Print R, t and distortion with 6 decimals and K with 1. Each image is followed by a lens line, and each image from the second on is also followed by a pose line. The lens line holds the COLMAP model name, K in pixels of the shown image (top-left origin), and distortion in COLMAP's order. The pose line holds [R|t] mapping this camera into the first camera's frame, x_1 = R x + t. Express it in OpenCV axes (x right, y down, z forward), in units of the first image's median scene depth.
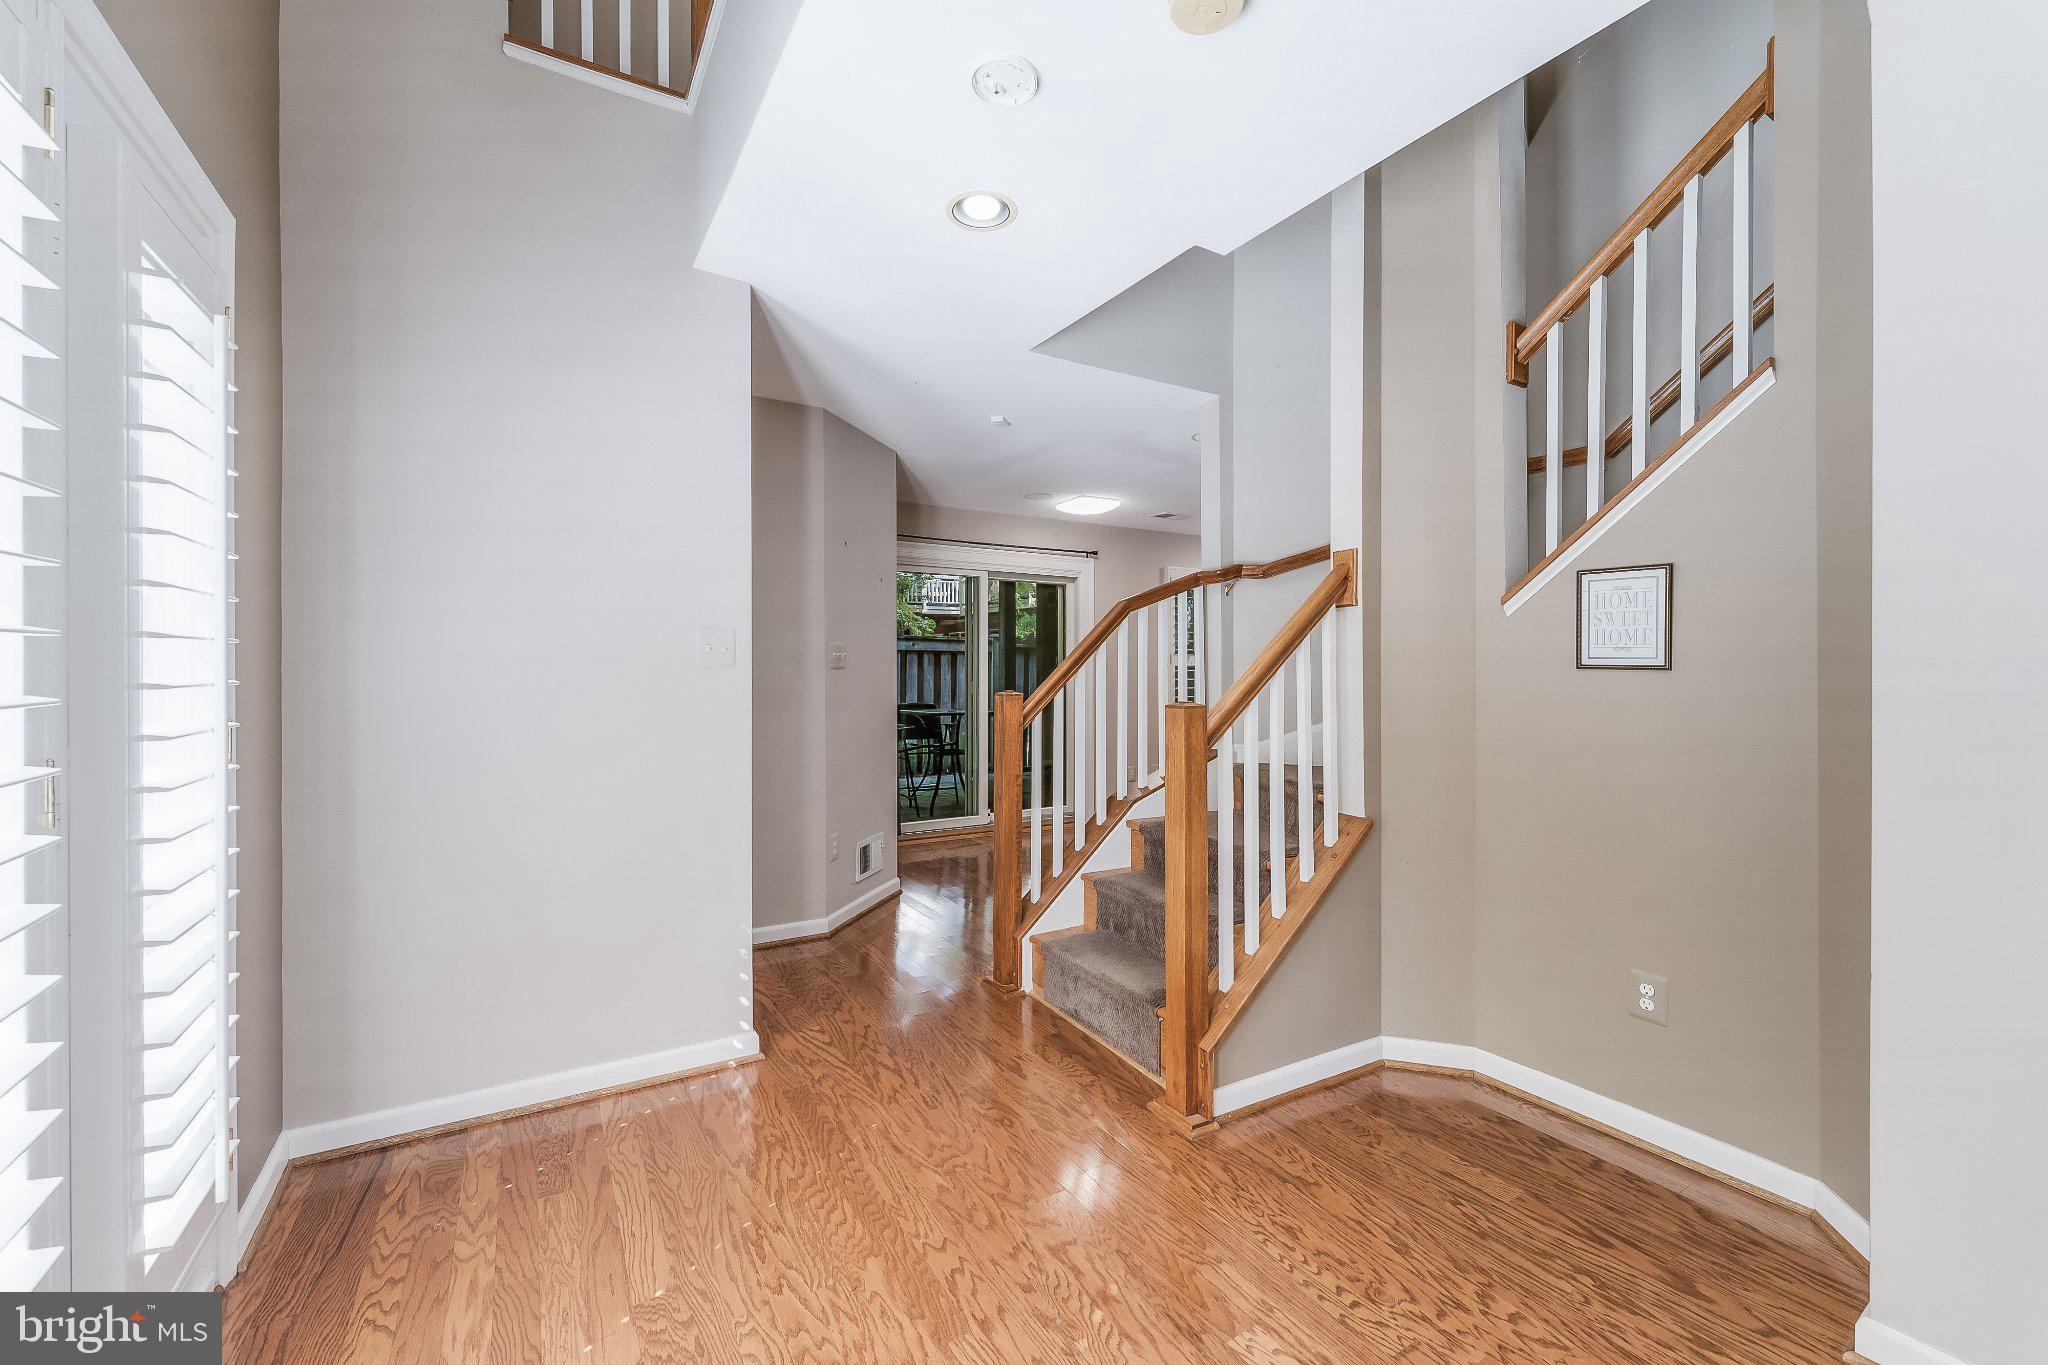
lens RADIAL K [[834.5, 0, 1036.3], [0, 834.5, 681.0], [0, 0, 1]] dist [0.001153, 0.000196]
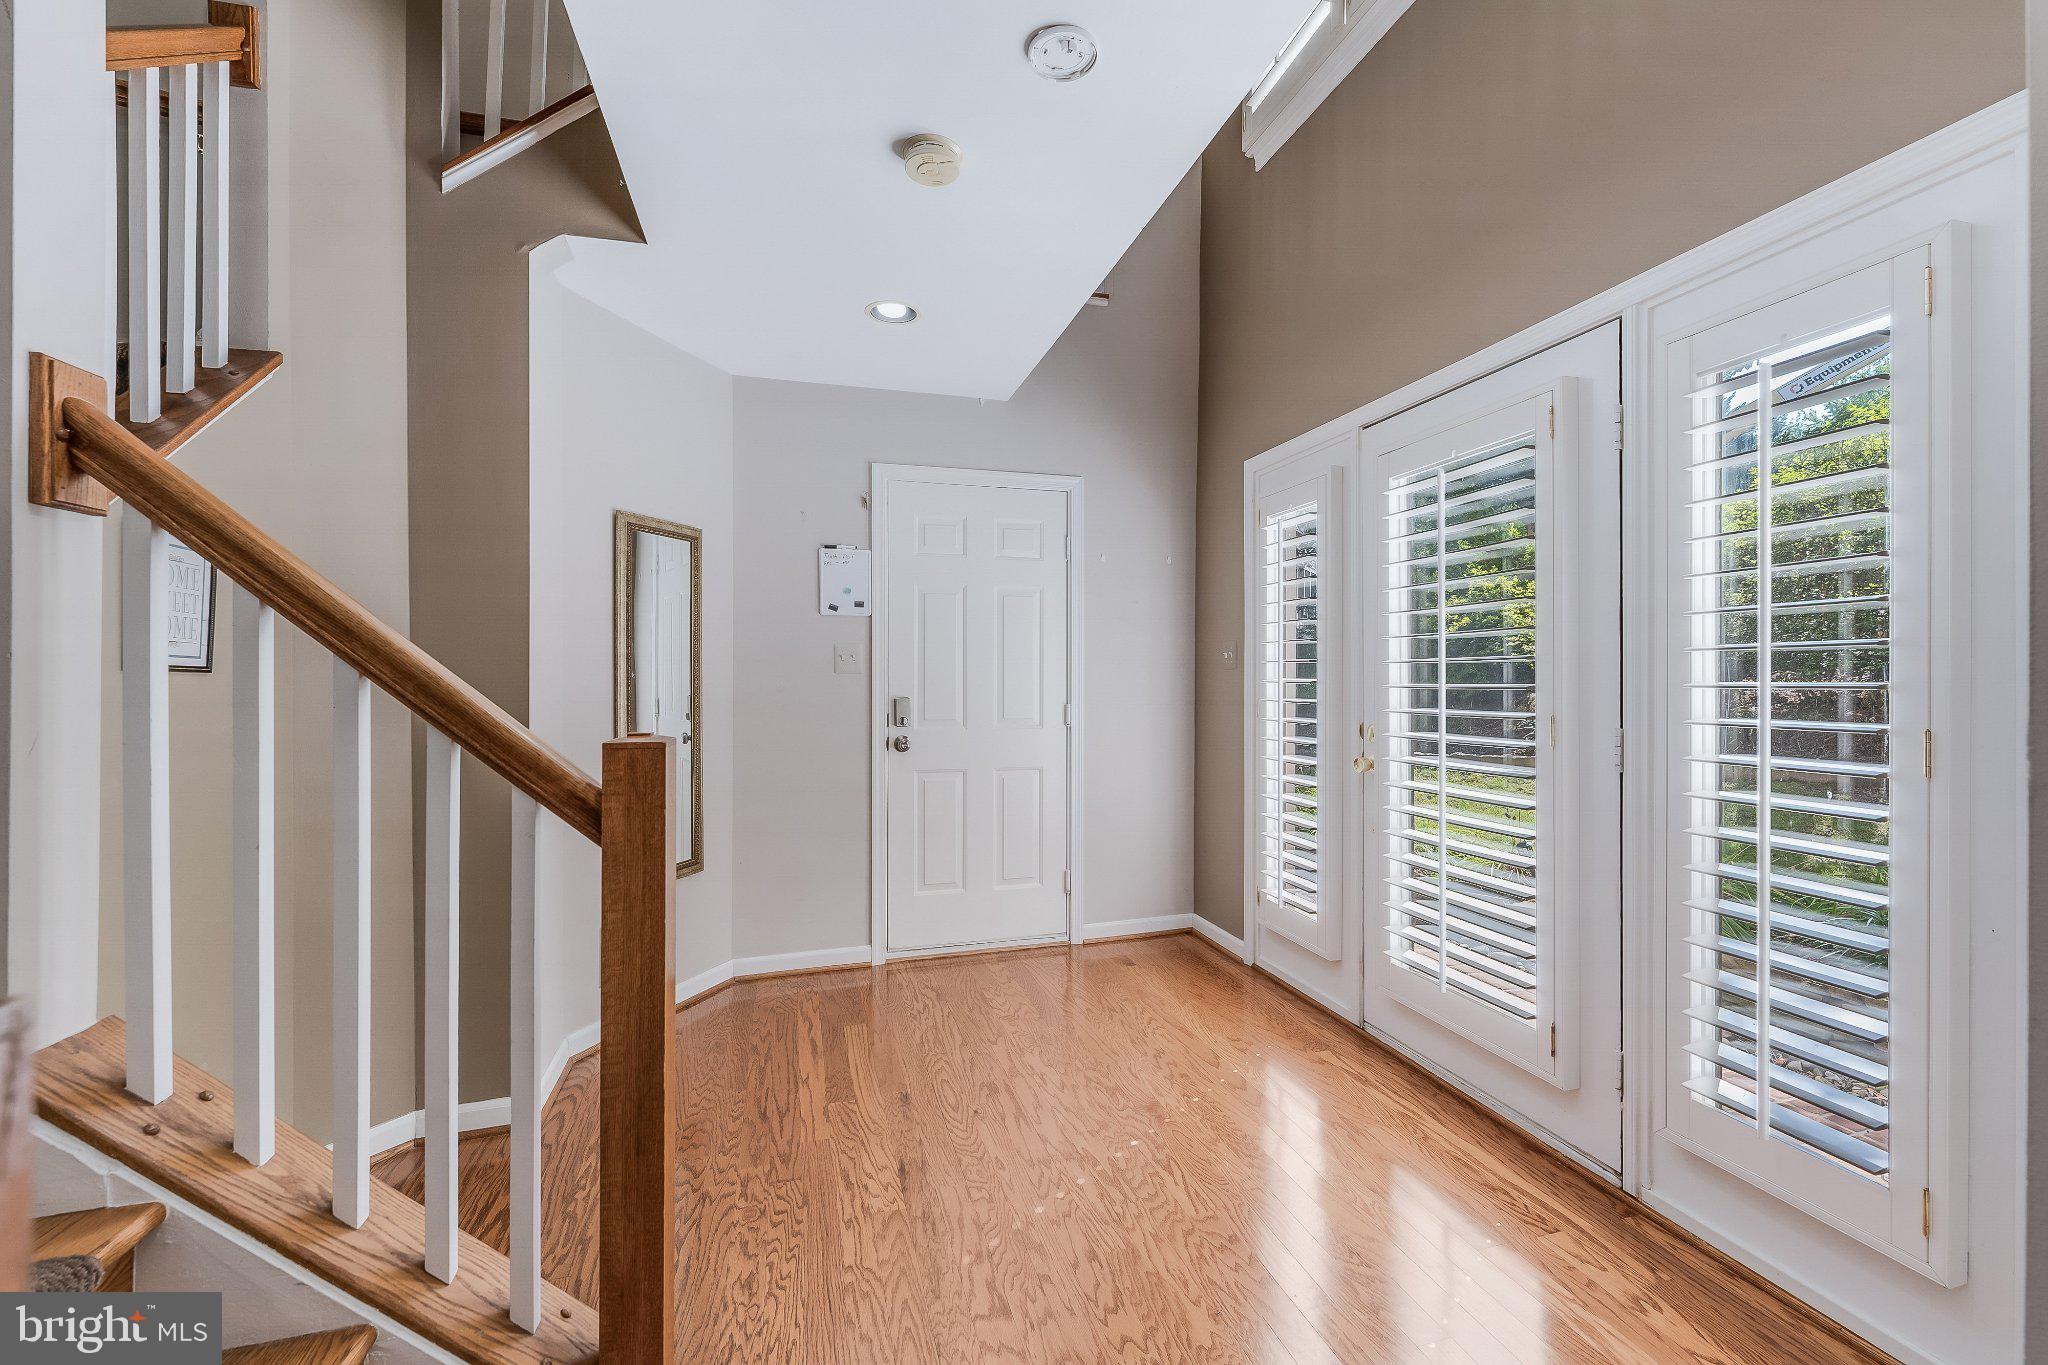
lens RADIAL K [[834.5, 0, 1036.3], [0, 834.5, 681.0], [0, 0, 1]] dist [0.001153, 0.000196]
pose [[-0.965426, -0.001460, 0.260674, -0.264037], [0.003642, 0.999811, 0.019088, -0.022503], [-0.260652, 0.019378, -0.965238, 1.965524]]
